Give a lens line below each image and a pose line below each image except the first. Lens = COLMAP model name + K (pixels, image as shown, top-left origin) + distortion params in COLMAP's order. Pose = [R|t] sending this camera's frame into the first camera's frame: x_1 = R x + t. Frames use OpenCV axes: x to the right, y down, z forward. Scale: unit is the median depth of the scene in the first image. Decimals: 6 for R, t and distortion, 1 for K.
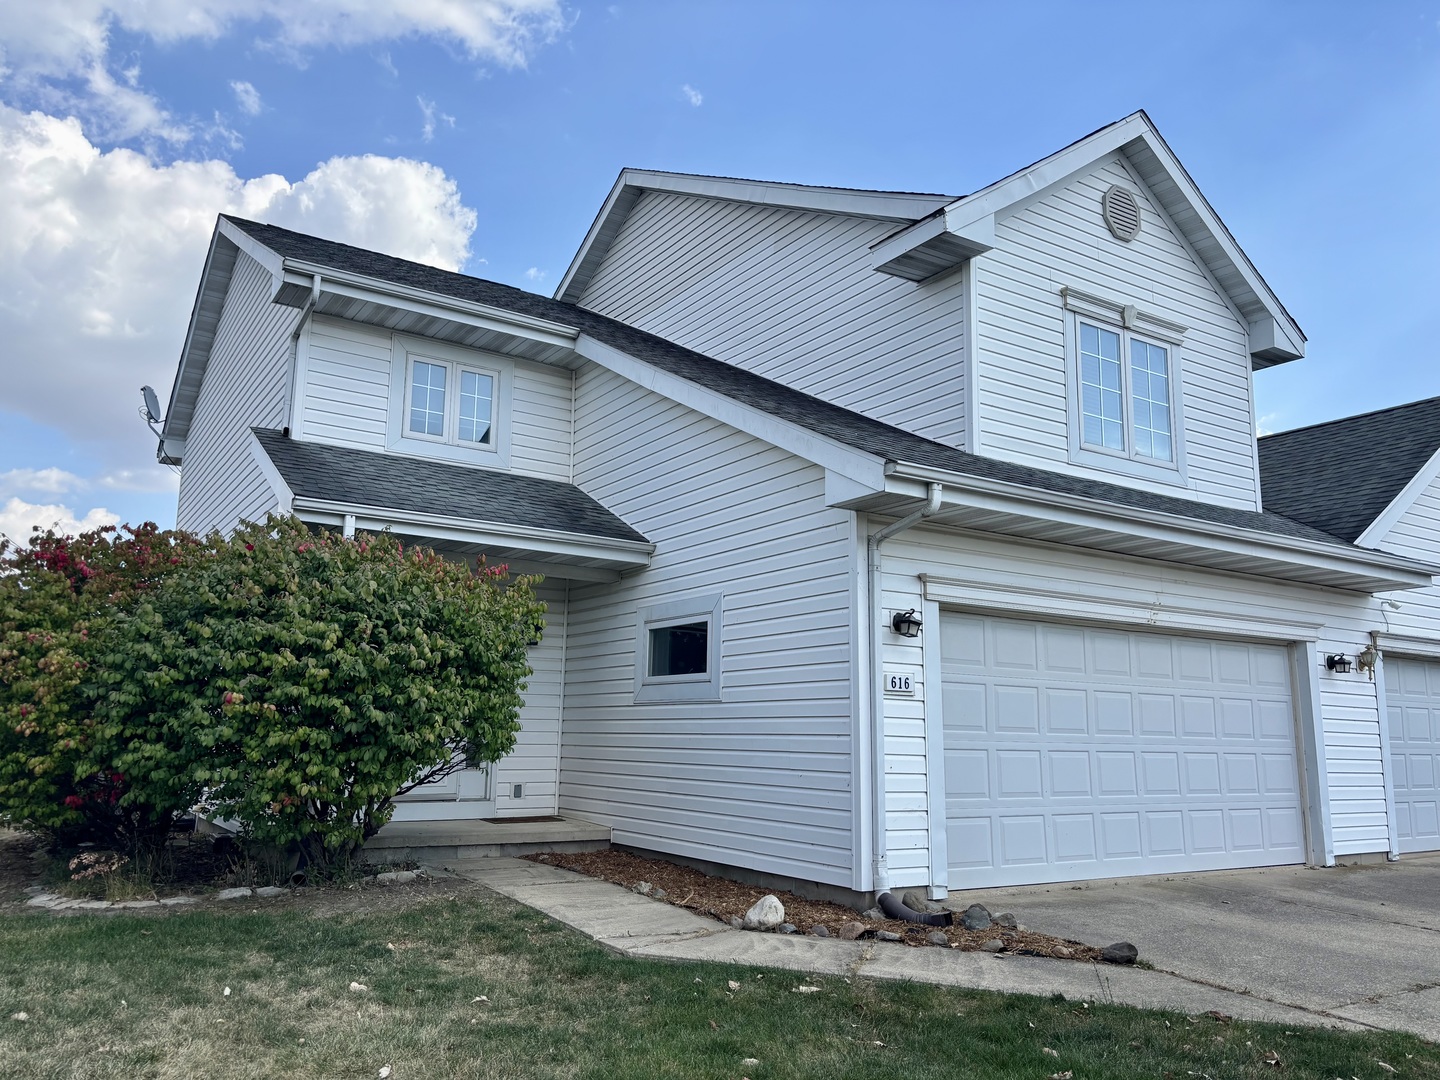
lens RADIAL K [[1092.6, 0, 720.3], [0, 1092.6, 538.6], [0, 0, 1]] dist [0.006739, 0.007409]
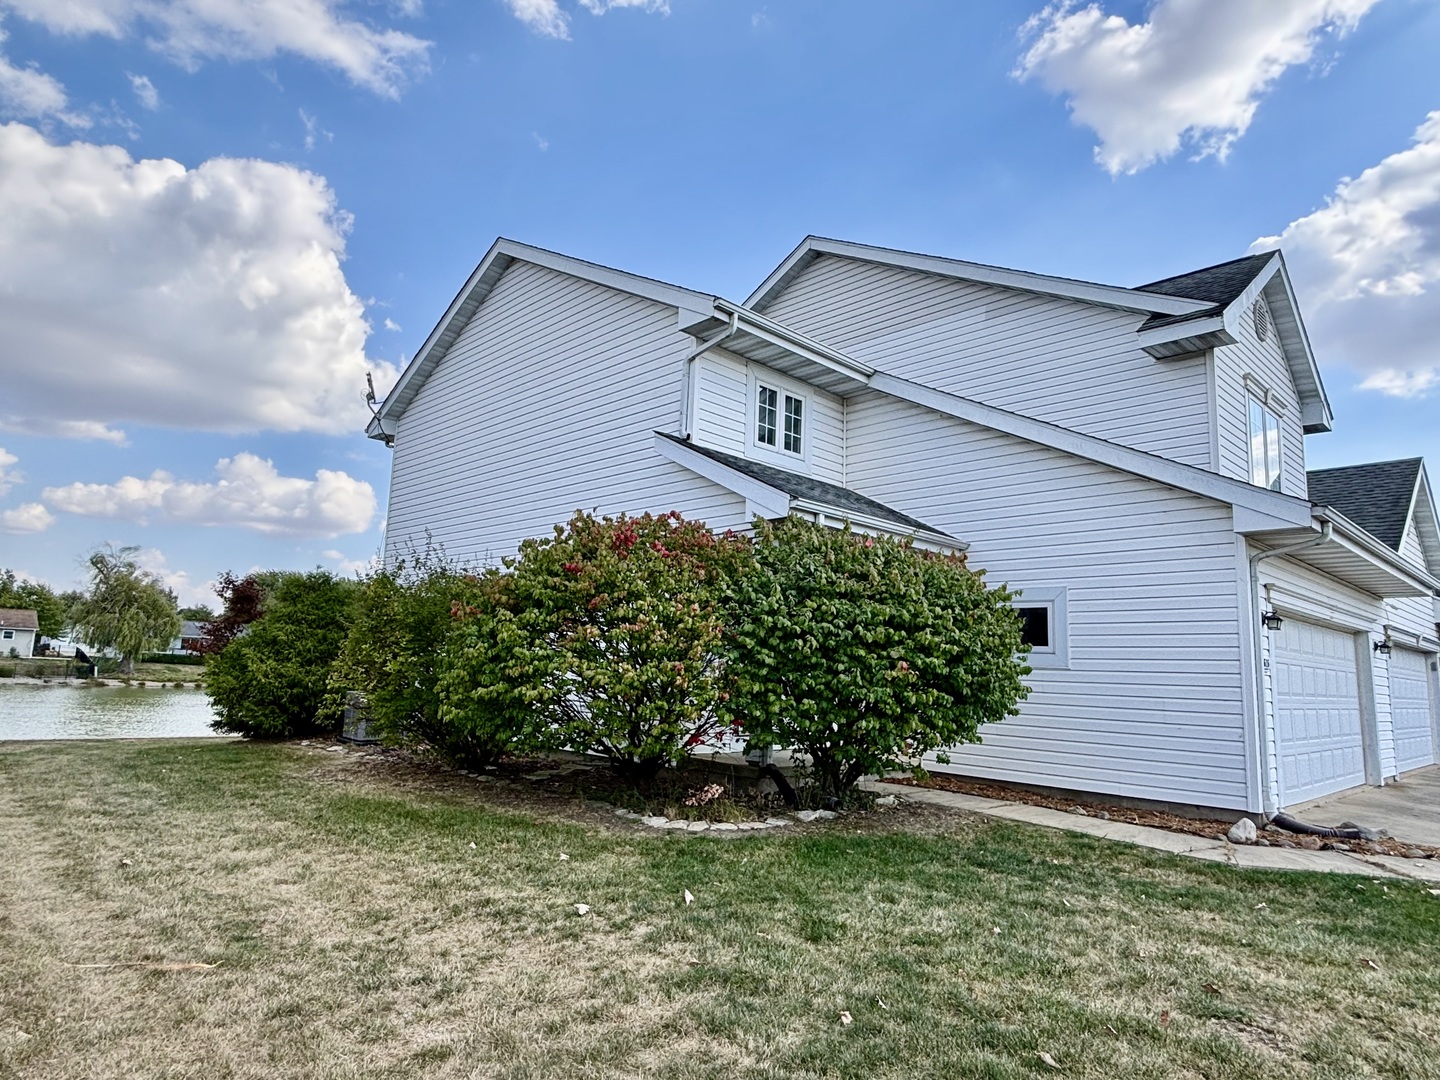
lens RADIAL K [[857.2, 0, 715.6], [0, 857.2, 539.1], [0, 0, 1]] dist [0.007809, -0.002904]
pose [[0.980451, 0.048085, 0.190799, -0.542249], [-0.054420, 0.998123, 0.028101, -0.012605], [-0.189090, -0.037934, 0.981227, 0.050304]]
